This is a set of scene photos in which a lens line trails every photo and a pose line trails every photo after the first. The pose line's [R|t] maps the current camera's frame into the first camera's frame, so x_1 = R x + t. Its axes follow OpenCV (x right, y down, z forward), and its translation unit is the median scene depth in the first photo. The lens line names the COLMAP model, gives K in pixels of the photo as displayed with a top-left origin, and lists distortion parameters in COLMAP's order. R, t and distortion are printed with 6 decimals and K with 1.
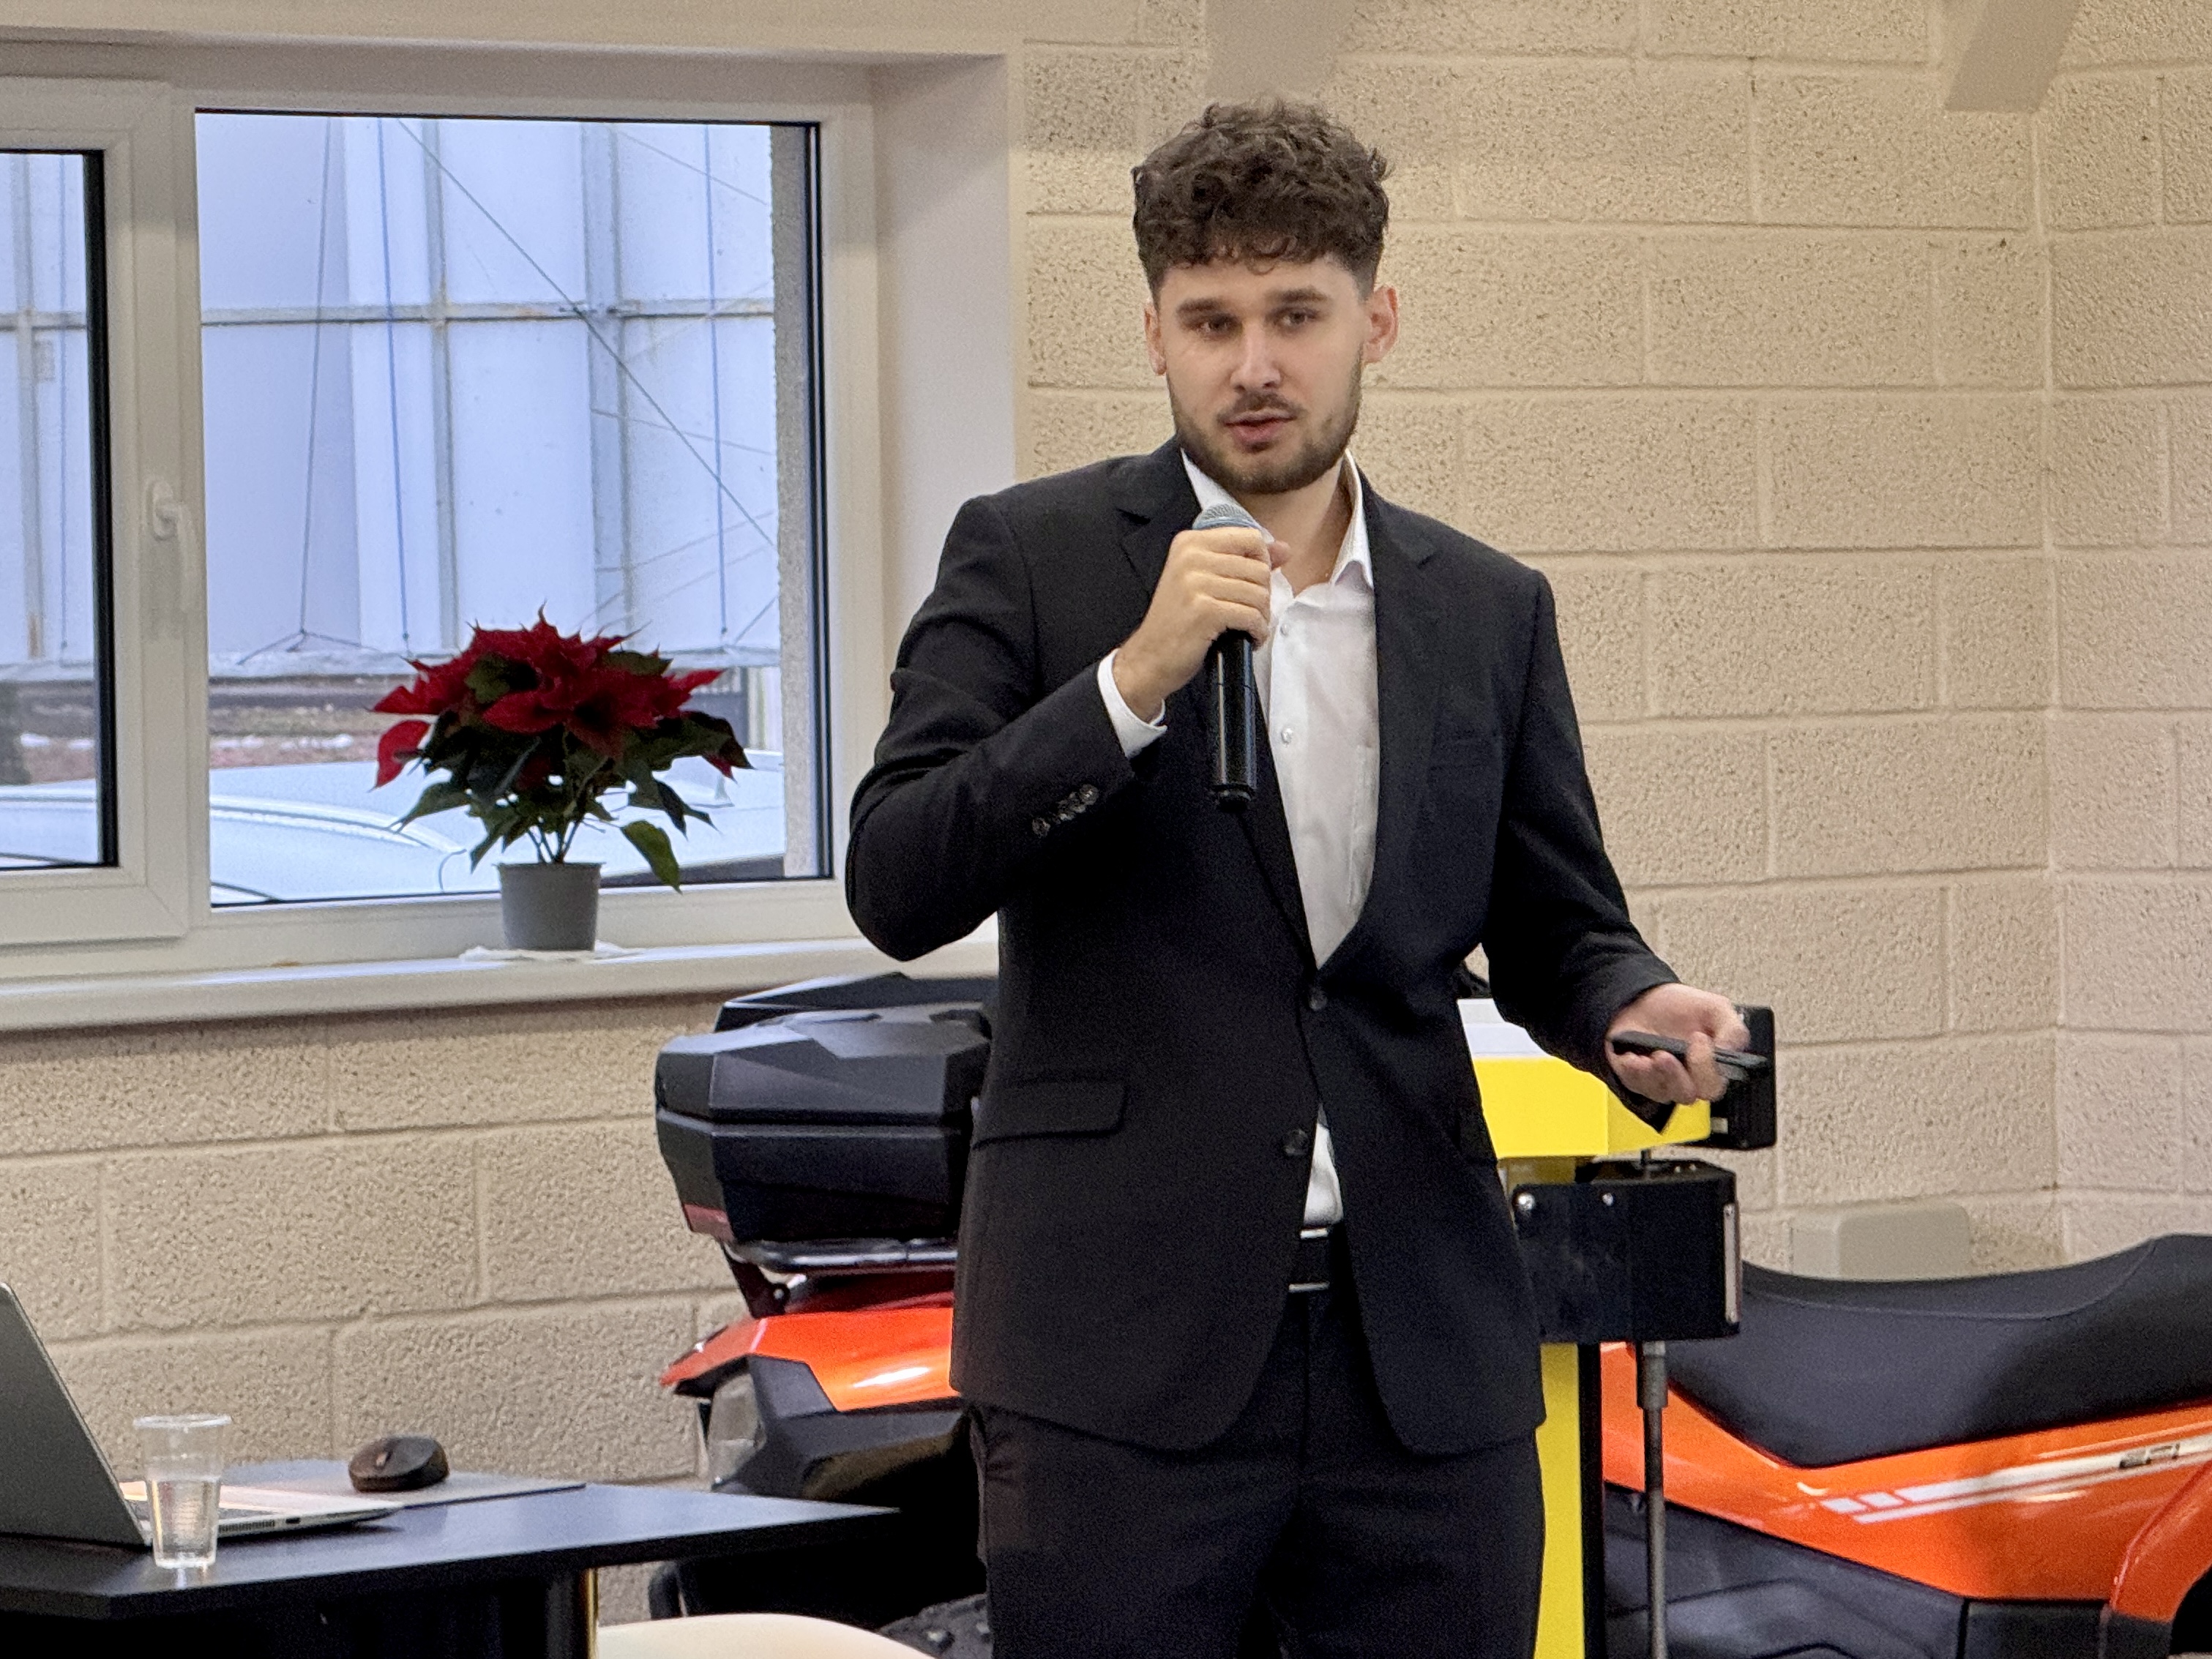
lens RADIAL K [[9895.0, 0, 1325.2], [0, 9895.0, 824.4], [0, 0, 1]] dist [0.117463, 0.501826]
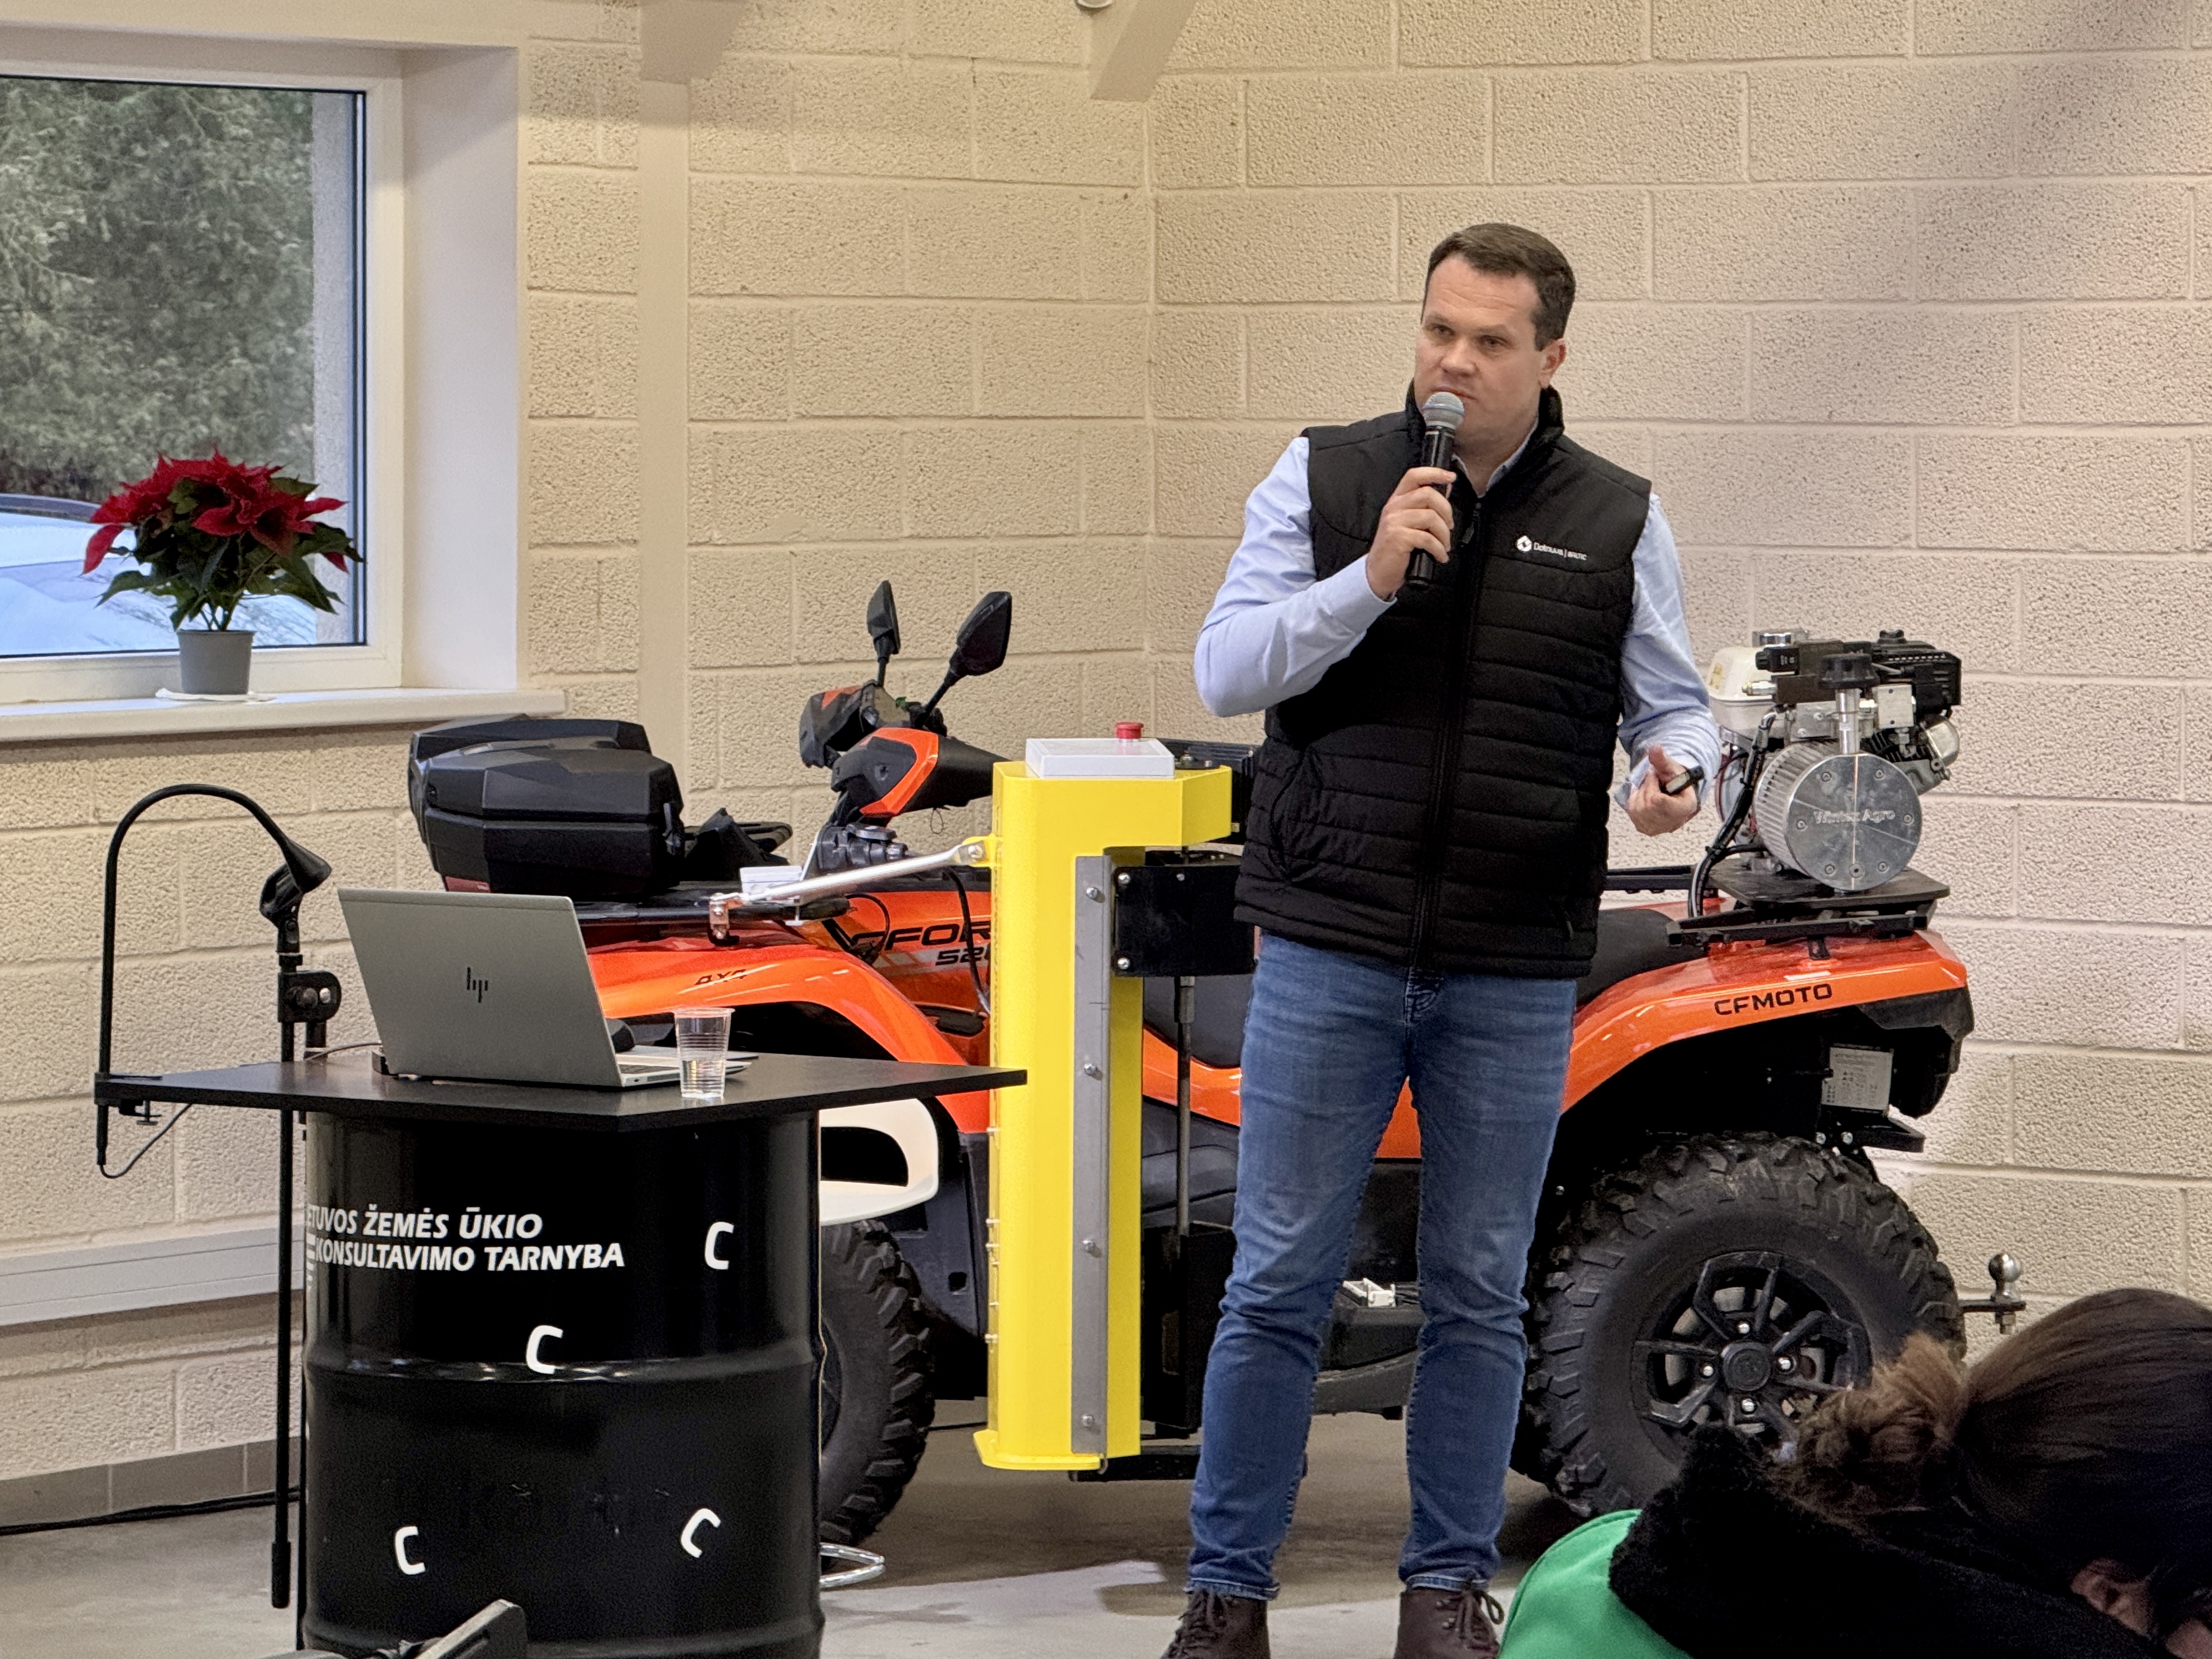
lens RADIAL K [[8488.3, 0, 1106.0], [0, 8488.3, 829.5], [0, 0, 1]] dist [0.242280, -4.138313]
pose [[0.978875, 0.011804, 0.204121, -0.184767], [-0.017199, 0.999548, 0.024676, 0.000265], [-0.203737, -0.027665, 0.978635, -0.169164]]
